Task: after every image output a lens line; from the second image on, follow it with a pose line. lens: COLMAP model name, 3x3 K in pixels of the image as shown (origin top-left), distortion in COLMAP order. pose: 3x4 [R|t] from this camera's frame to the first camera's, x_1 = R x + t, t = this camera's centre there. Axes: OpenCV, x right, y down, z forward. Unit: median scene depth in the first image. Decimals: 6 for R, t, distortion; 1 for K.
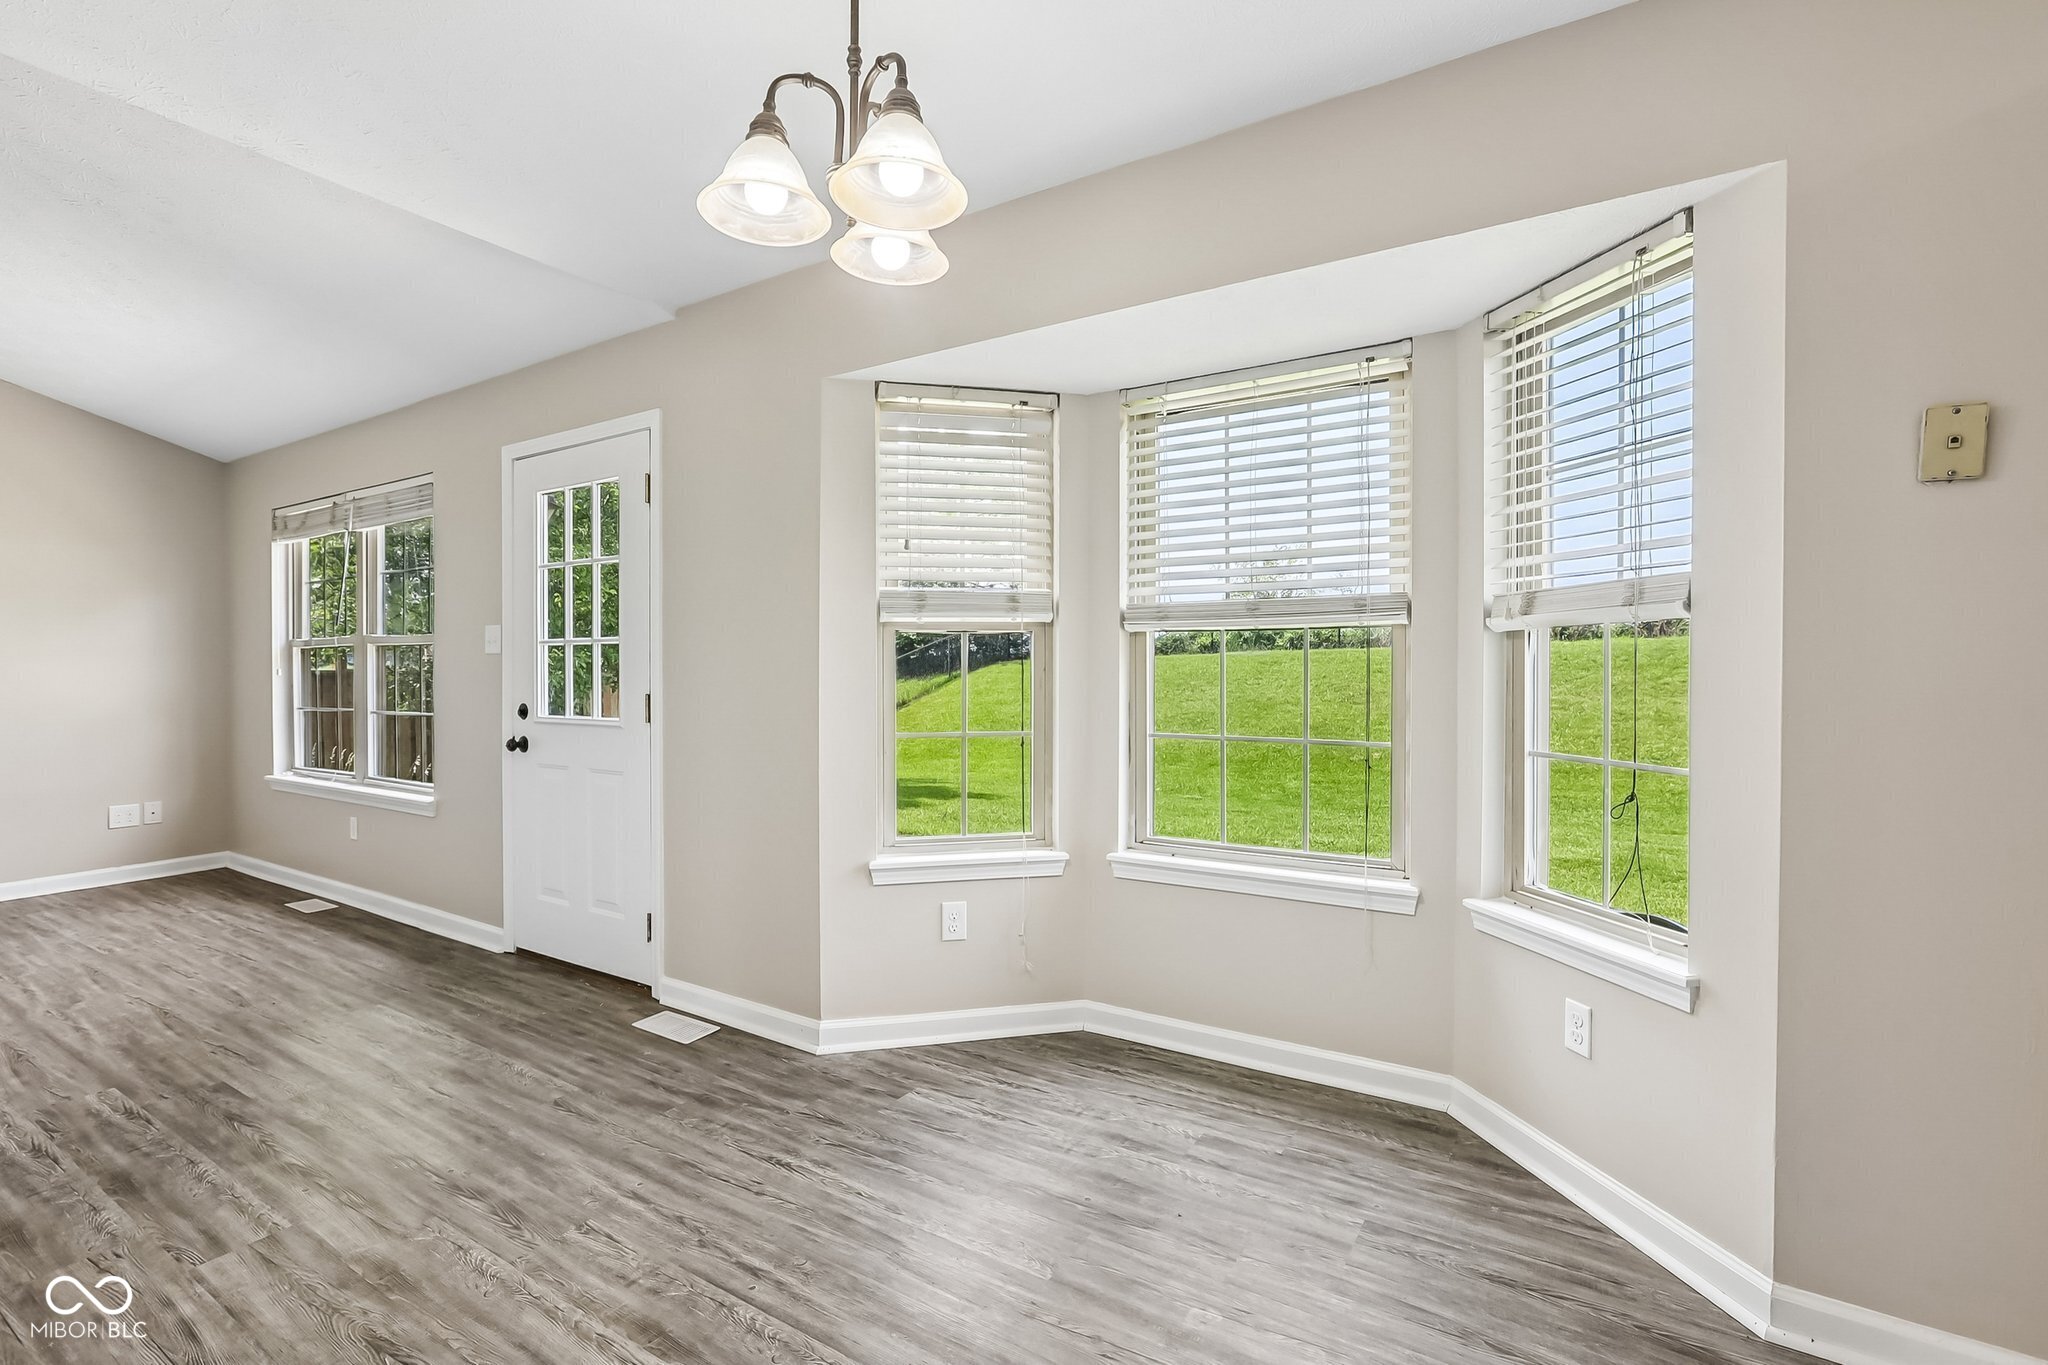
lens RADIAL K [[1030.6, 0, 1077.2], [0, 1030.6, 677.6], [0, 0, 1]] dist [-0.034910, 0.018670]
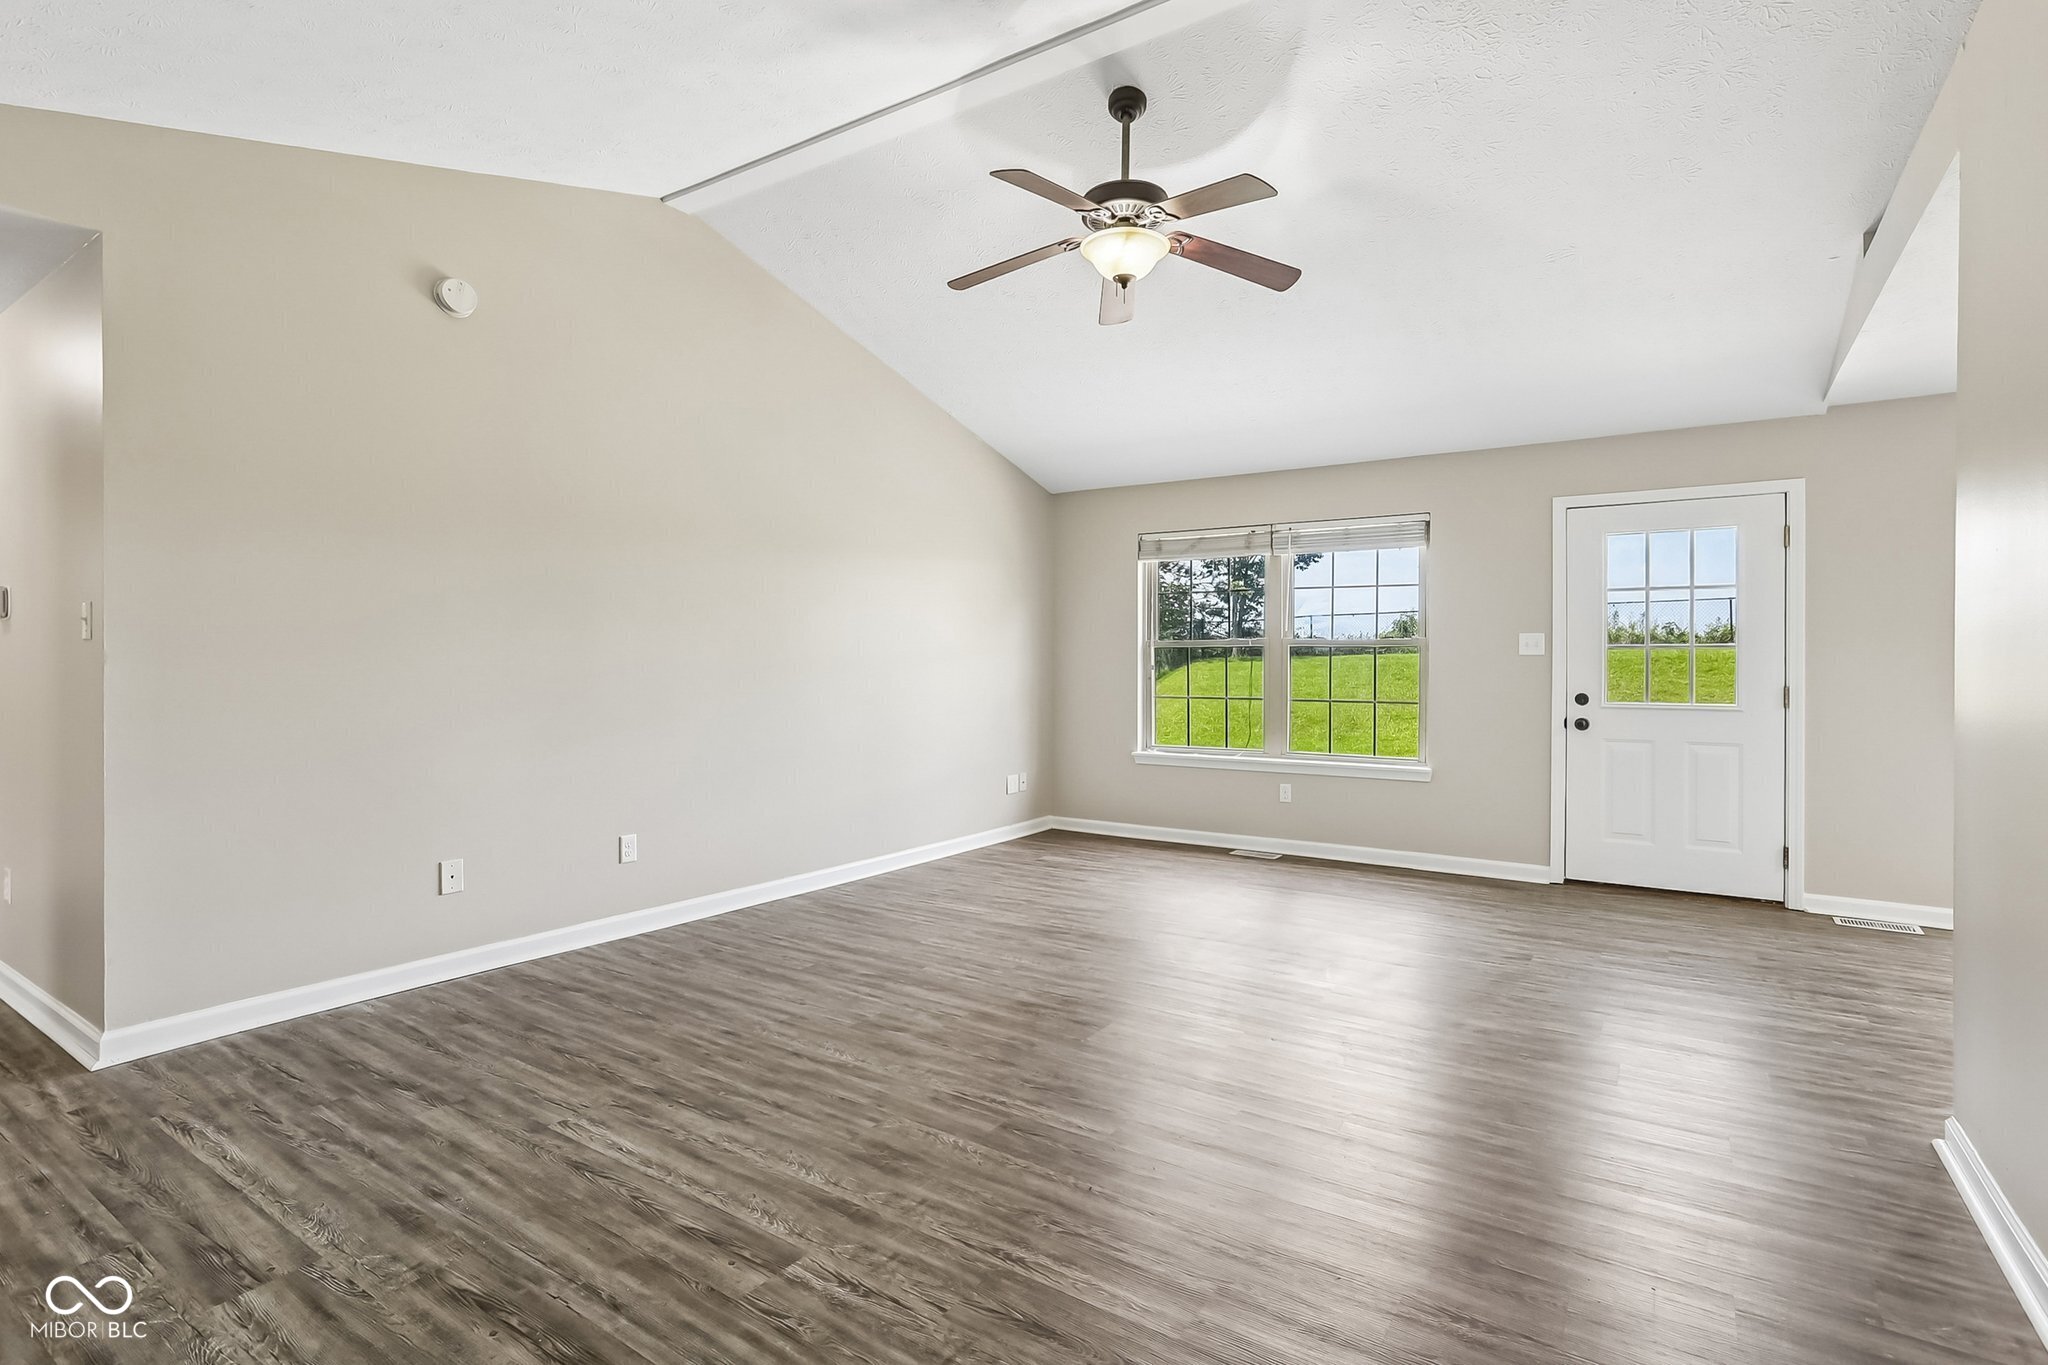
lens RADIAL K [[990.4, 0, 1038.1], [0, 990.4, 670.3], [0, 0, 1]] dist [-0.033858, 0.000710]
pose [[0.999918, 0.008995, 0.009116, -1.115968], [-0.008921, 0.999927, -0.008099, 0.010569], [-0.009188, 0.008017, 0.999926, -0.235876]]
